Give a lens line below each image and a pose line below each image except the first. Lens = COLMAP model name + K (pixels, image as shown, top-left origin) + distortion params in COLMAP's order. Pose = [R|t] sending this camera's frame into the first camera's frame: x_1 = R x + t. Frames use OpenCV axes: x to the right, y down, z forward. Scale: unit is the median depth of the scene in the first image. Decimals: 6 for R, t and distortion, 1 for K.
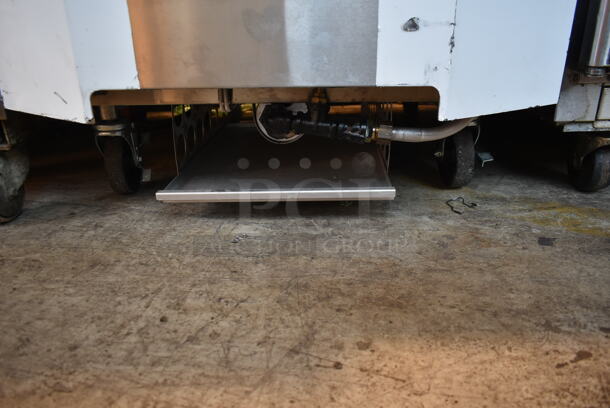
lens RADIAL K [[459.9, 0, 305.0], [0, 459.9, 204.0], [0, 0, 1]] dist [-0.037590, 0.031460]
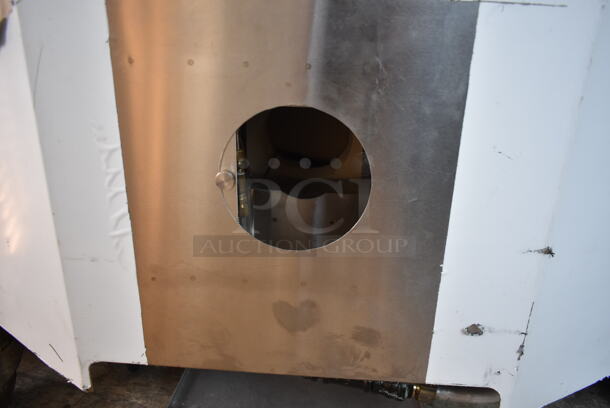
lens RADIAL K [[459.9, 0, 305.0], [0, 459.9, 204.0], [0, 0, 1]] dist [-0.037590, 0.031460]
pose [[0.998322, 0.054950, -0.018277, -0.069167], [-0.055813, 0.997155, -0.050657, -0.530506], [0.015441, 0.051592, 0.998549, 0.138285]]
